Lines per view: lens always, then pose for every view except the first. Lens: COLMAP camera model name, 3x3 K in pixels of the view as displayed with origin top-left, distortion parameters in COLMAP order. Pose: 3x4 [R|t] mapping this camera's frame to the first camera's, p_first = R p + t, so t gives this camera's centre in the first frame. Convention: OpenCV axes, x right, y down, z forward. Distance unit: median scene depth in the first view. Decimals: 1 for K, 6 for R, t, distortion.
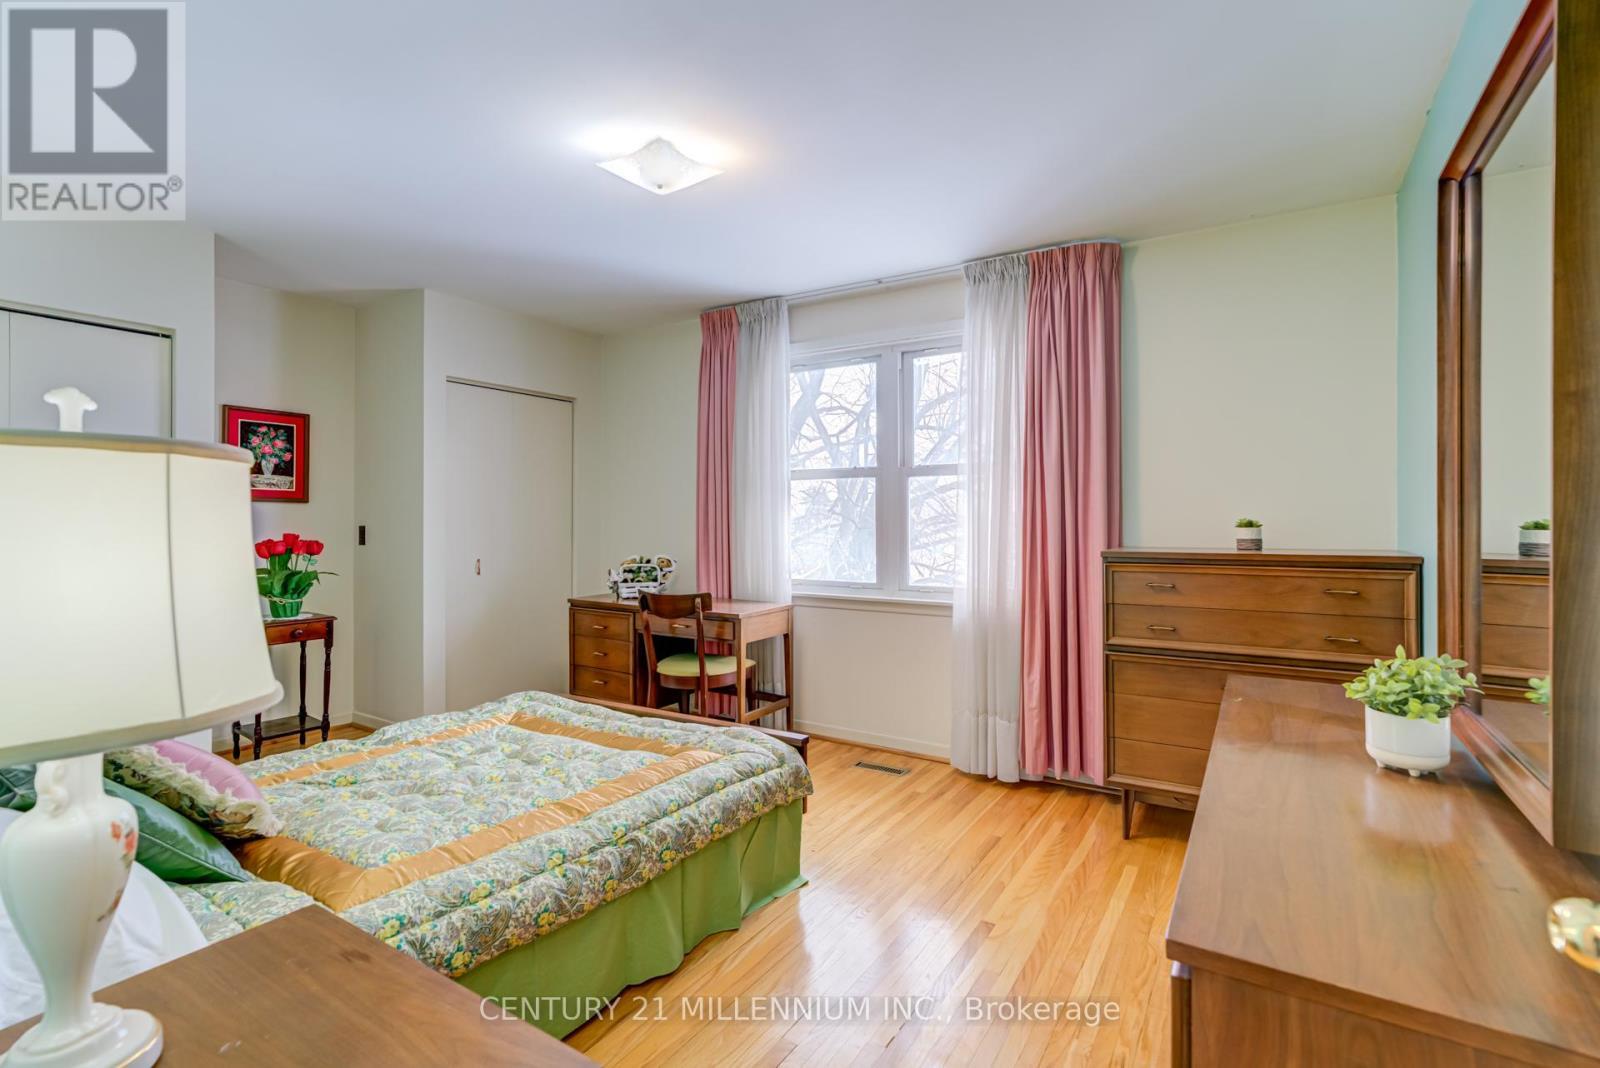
lens RADIAL K [[755.7, 0, 831.5], [0, 755.7, 512.2], [0, 0, 1]] dist [-0.023535, 0.016394]
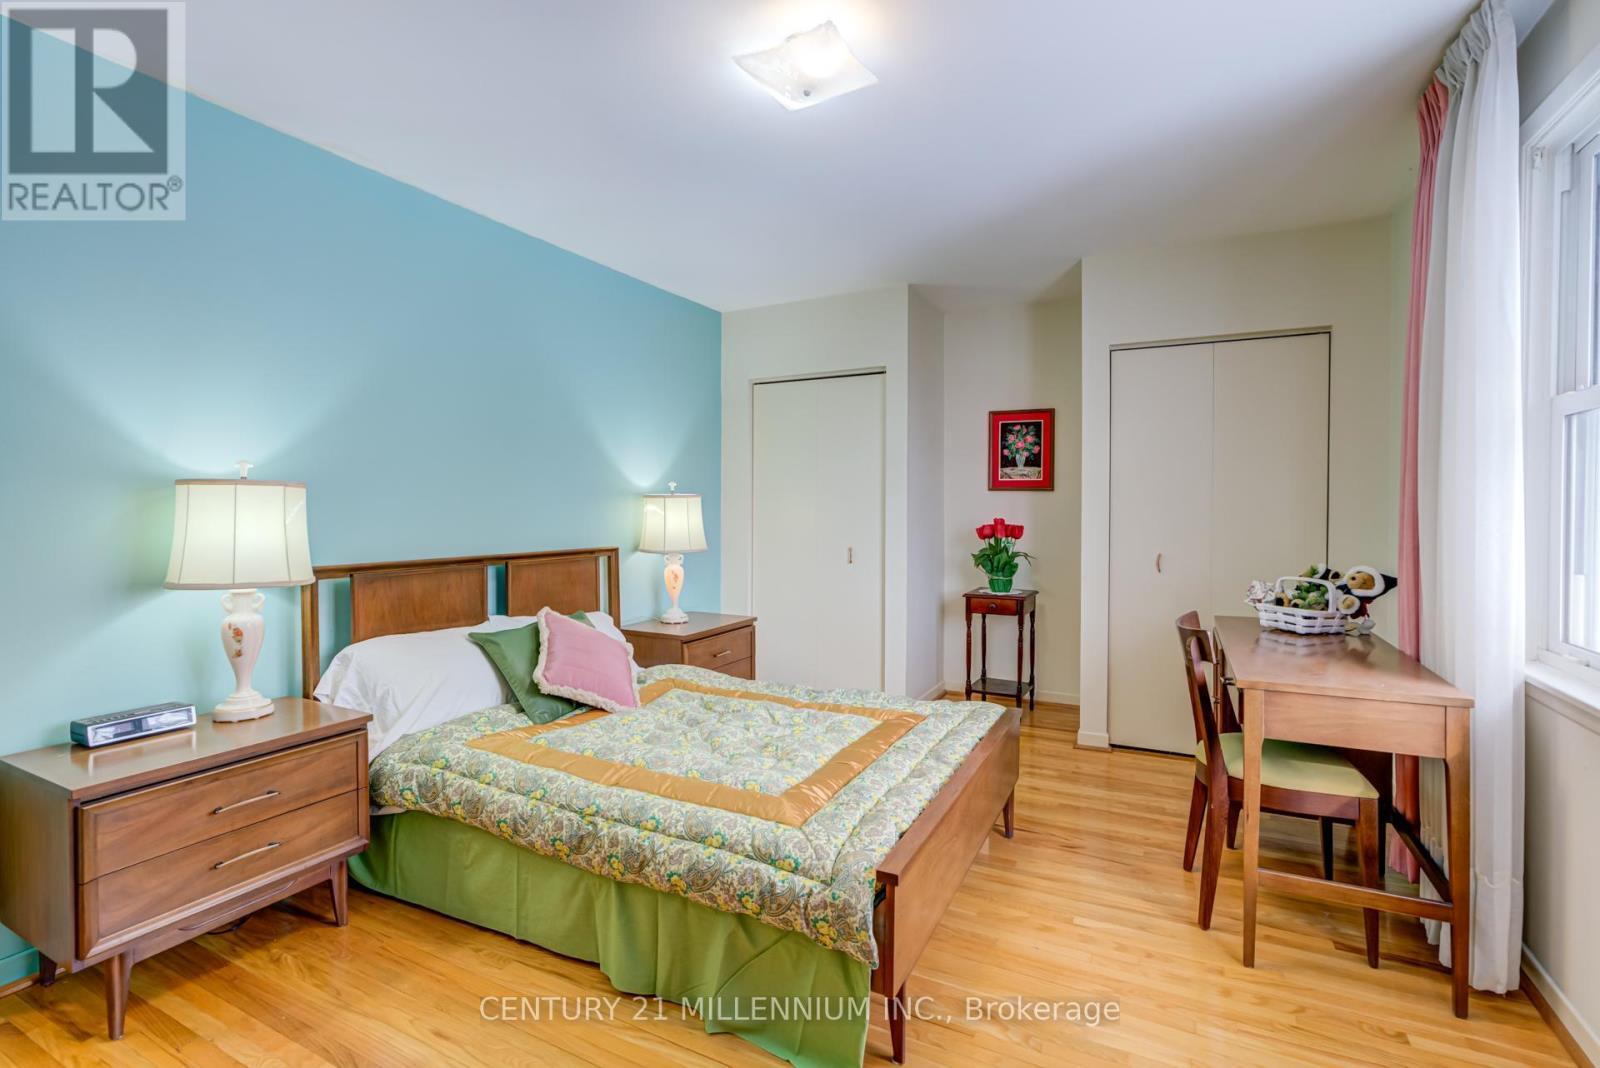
lens RADIAL K [[755.7, 0, 831.5], [0, 755.7, 512.2], [0, 0, 1]] dist [-0.023535, 0.016394]
pose [[0.052327, 0.010598, -0.998574, 0.410746], [0.011383, 0.999872, 0.011209, 0.003528], [0.998565, -0.011953, 0.052199, 0.684369]]
